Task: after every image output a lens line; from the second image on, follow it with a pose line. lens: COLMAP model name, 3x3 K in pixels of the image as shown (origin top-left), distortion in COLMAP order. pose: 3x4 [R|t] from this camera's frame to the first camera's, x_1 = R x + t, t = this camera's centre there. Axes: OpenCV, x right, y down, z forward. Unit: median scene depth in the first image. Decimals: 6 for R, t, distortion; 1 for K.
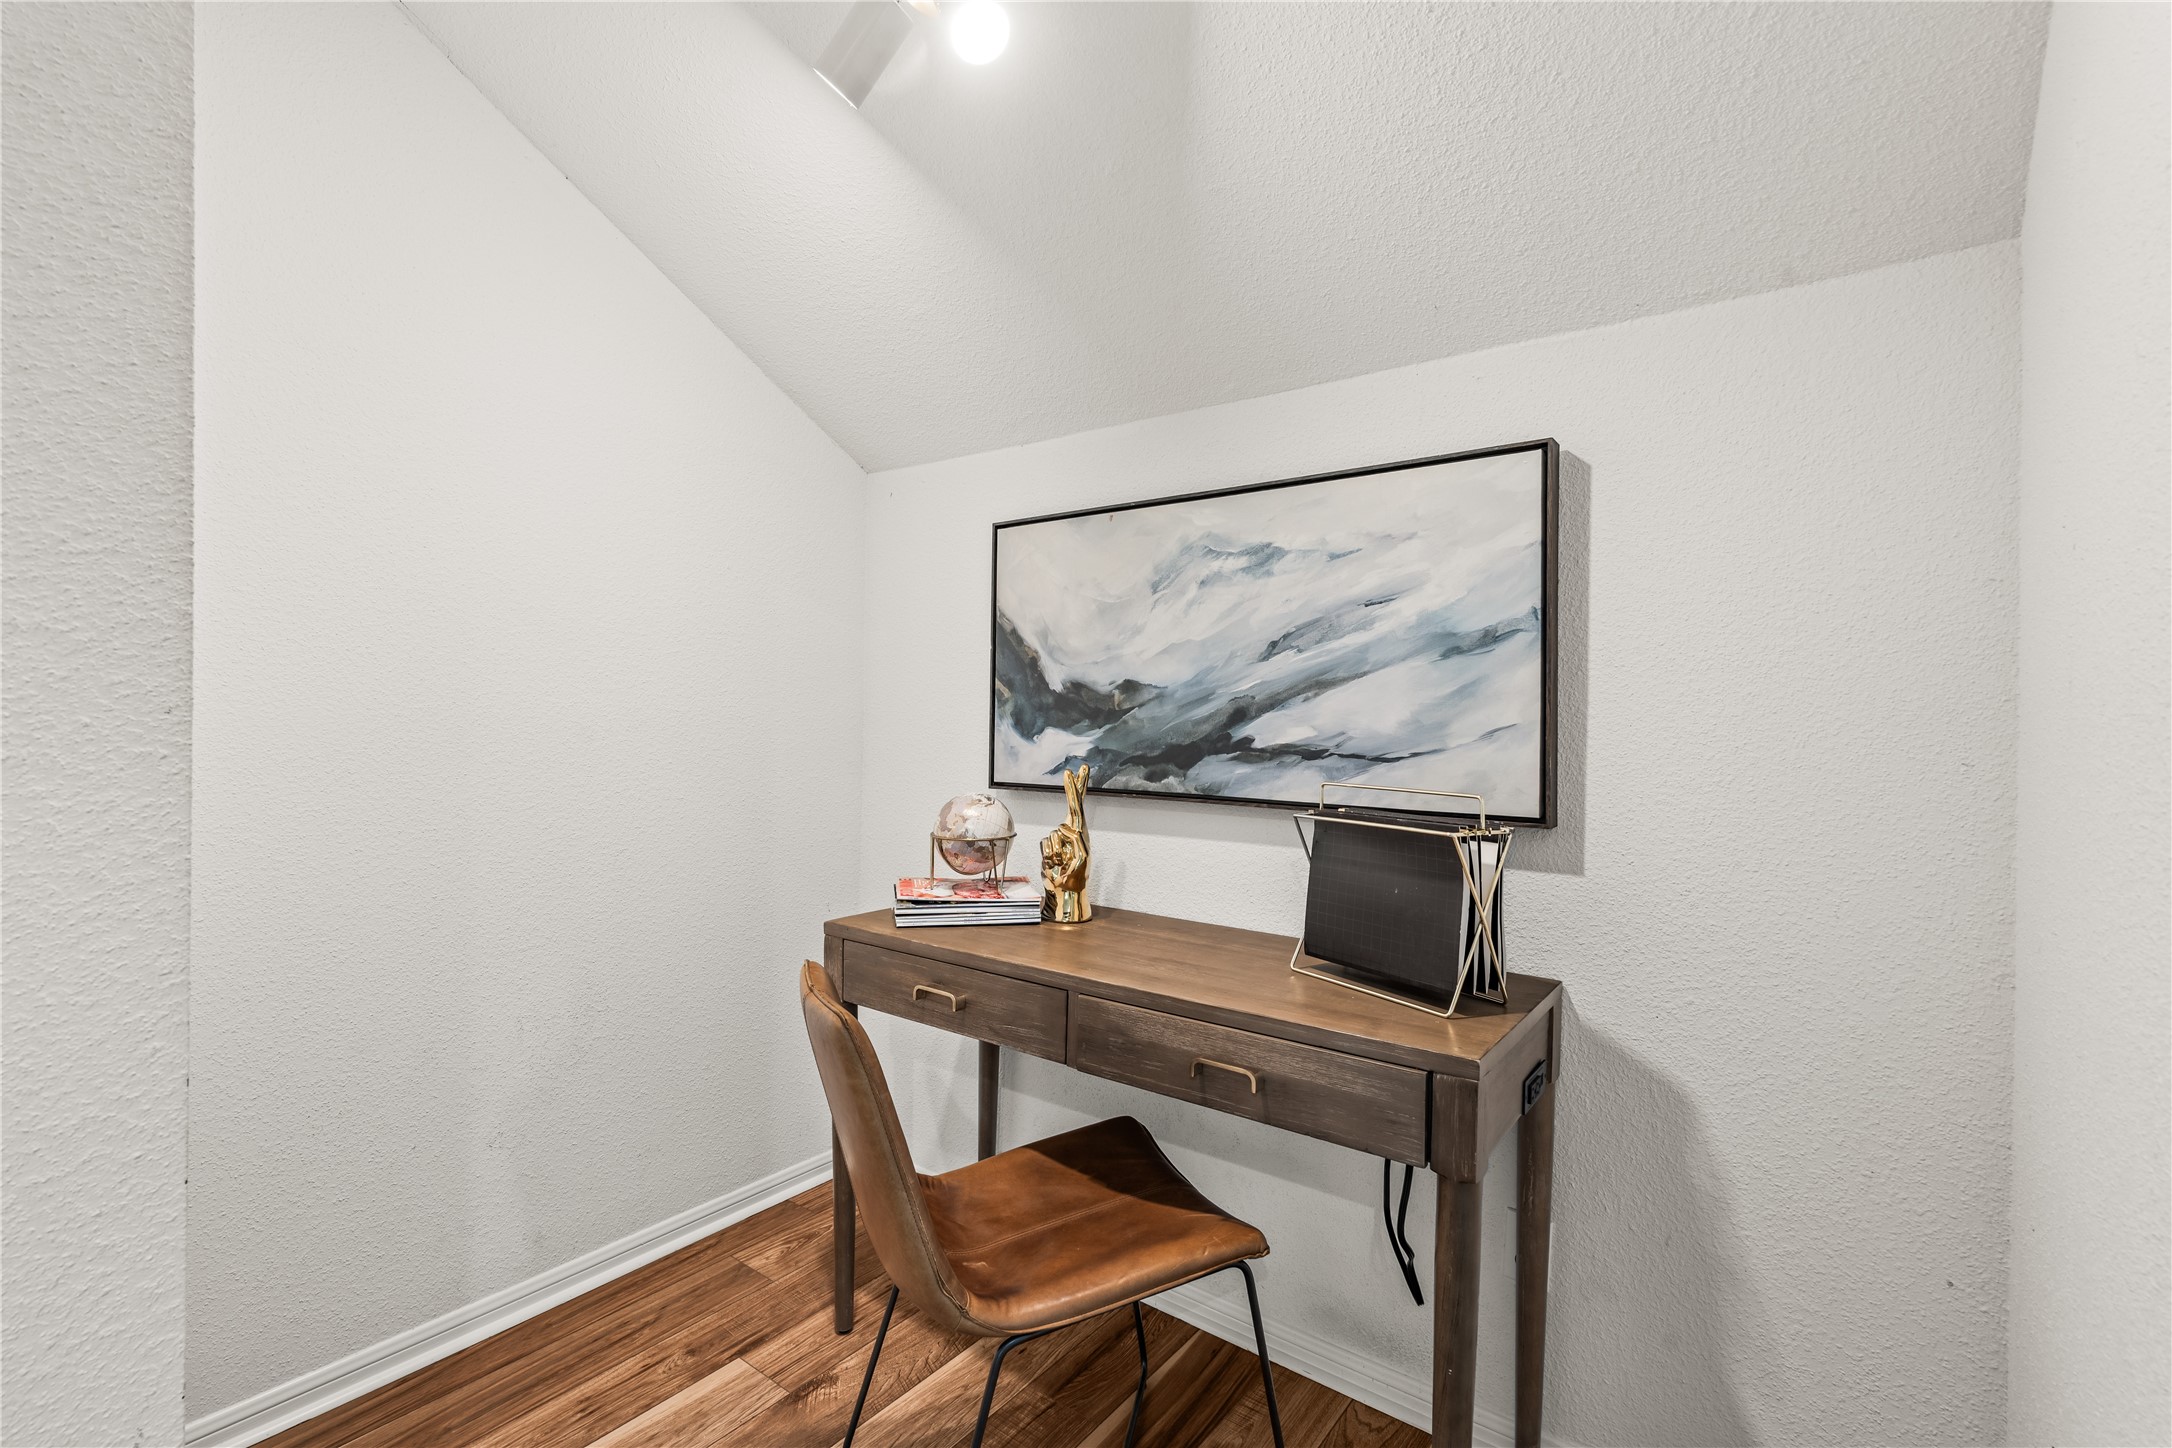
lens RADIAL K [[980.1, 0, 1084.4], [0, 980.1, 721.1], [0, 0, 1]] dist [-0.003983, 0.001841]
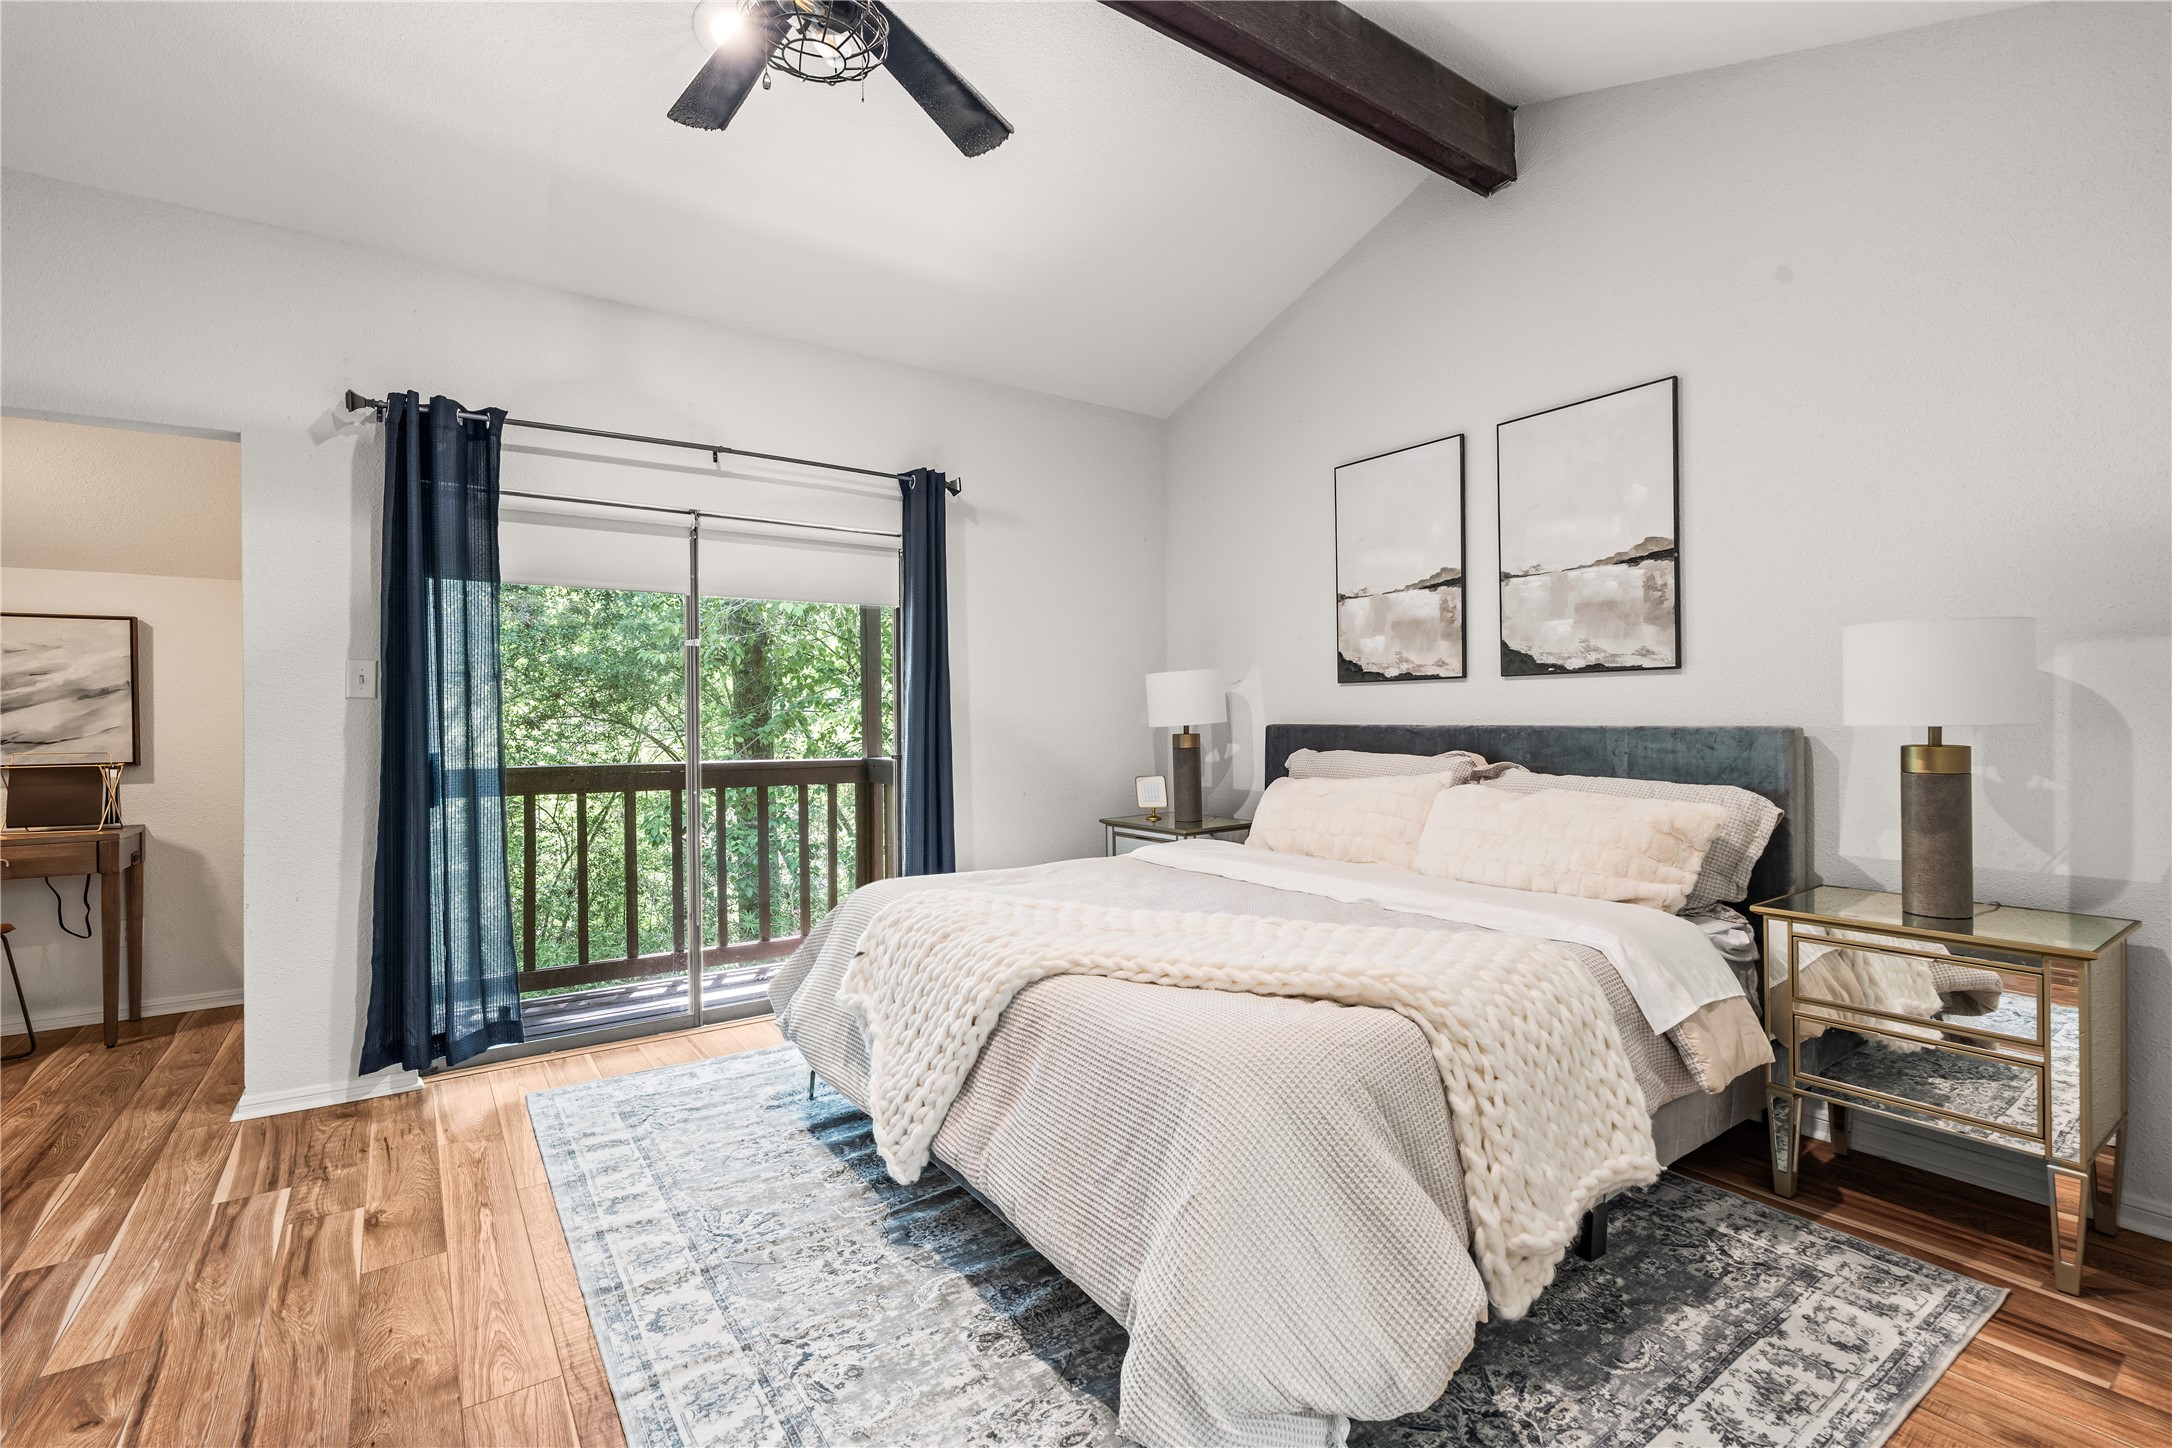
lens RADIAL K [[980.1, 0, 1107.0], [0, 980.1, 727.6], [0, 0, 1]] dist [-0.003983, 0.001841]
pose [[0.287669, -0.019093, 0.957540, -1.250341], [0.013046, 0.999787, 0.016016, -0.001221], [-0.957641, 0.007884, 0.287856, -2.181473]]
